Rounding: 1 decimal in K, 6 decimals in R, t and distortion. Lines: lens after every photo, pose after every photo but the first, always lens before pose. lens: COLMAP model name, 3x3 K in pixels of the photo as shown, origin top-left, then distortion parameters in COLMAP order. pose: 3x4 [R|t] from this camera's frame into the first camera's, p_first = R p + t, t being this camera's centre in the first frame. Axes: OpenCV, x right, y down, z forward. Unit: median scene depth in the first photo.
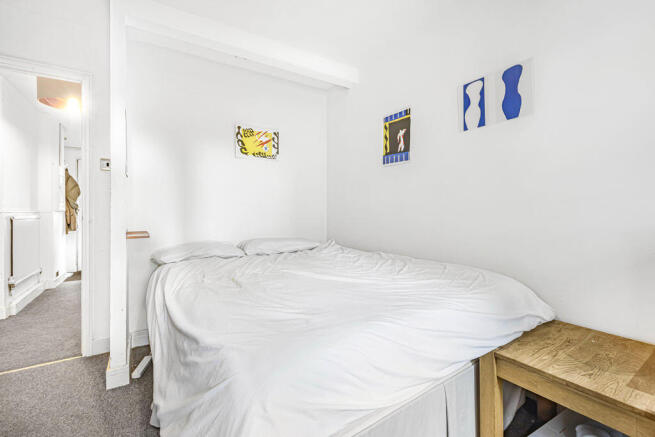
lens RADIAL K [[287.6, 0, 332.7], [0, 287.6, 213.1], [0, 0, 1]] dist [0.002459, 0.000839]
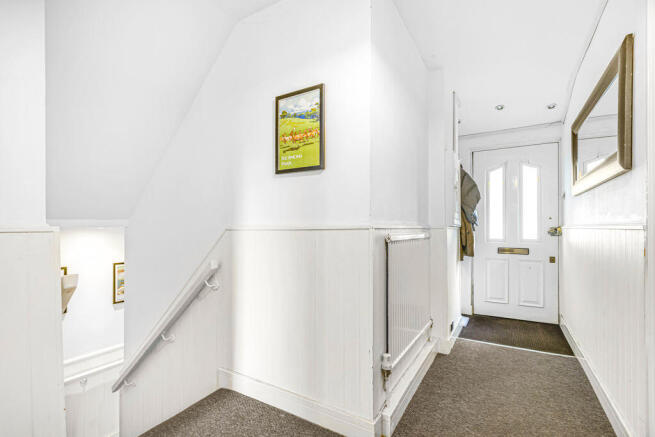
lens RADIAL K [[287.6, 0, 331.6], [0, 287.6, 224.2], [0, 0, 1]] dist [0.002459, 0.000839]
pose [[0.413305, -0.013340, -0.910495, -0.355825], [-0.003676, 0.999860, -0.016318, -0.000418], [0.910585, 0.010092, 0.413199, 0.363944]]
